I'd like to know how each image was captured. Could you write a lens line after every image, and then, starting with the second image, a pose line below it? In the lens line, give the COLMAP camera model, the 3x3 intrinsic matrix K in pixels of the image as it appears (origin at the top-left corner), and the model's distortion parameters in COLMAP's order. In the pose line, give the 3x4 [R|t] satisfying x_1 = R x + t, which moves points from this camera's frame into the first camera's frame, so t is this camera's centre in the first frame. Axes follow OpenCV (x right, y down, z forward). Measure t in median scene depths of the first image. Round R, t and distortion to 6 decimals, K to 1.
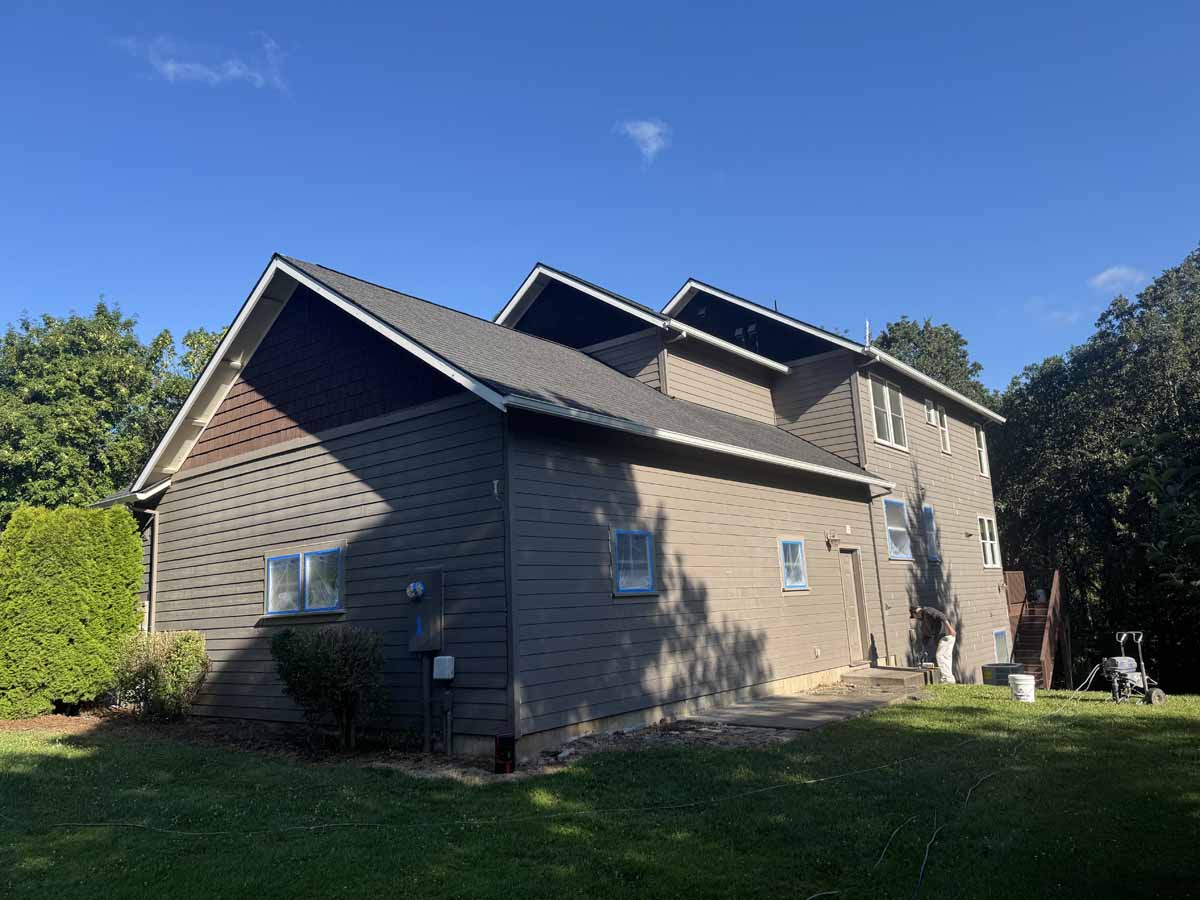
lens RADIAL K [[848.7, 0, 600.0], [0, 848.7, 450.0], [0, 0, 1]] dist [0.095249, -0.152764]
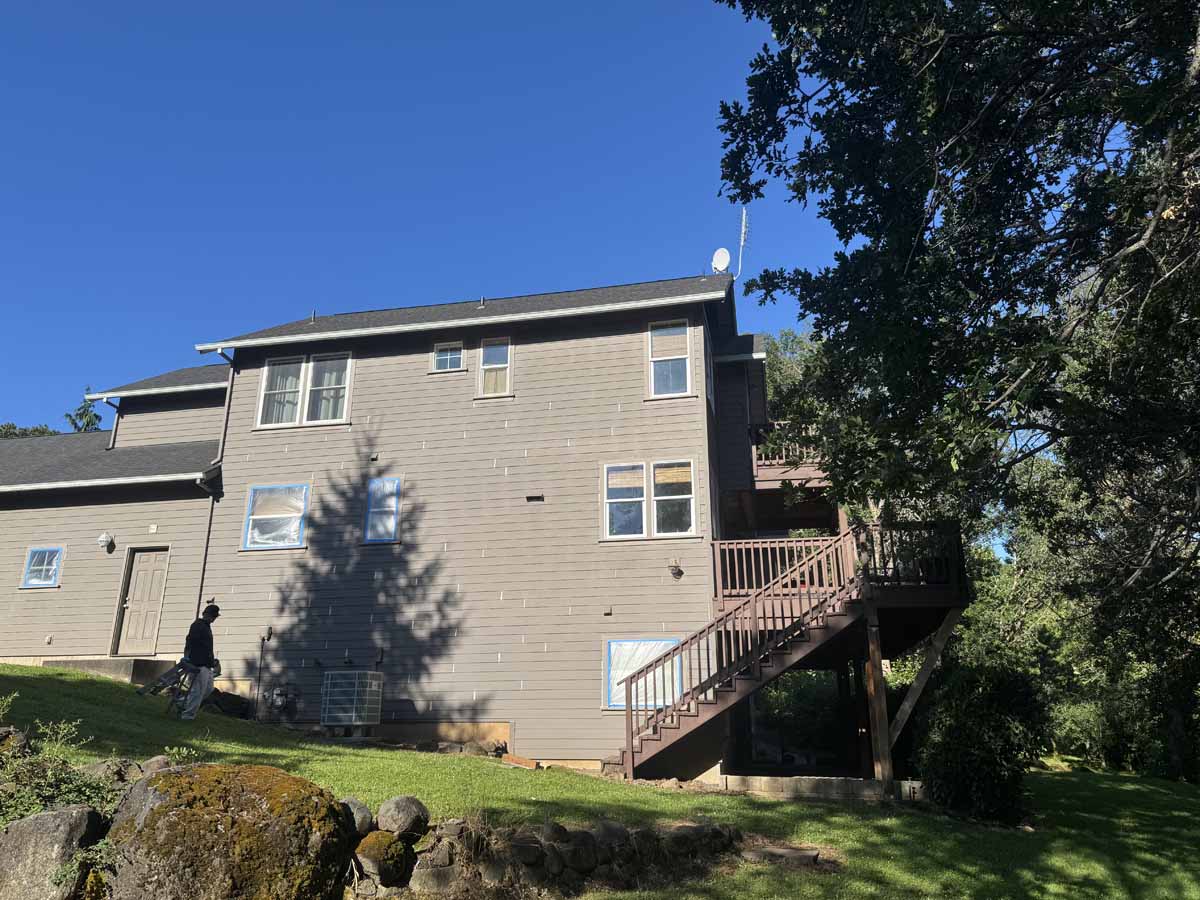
lens RADIAL K [[848.7, 0, 600.0], [0, 848.7, 450.0], [0, 0, 1]] dist [0.095249, -0.152764]
pose [[0.424082, -0.196950, -0.883949, 1.480380], [0.127579, 0.979325, -0.156993, 0.232378], [0.896593, -0.046195, 0.440441, 1.038716]]
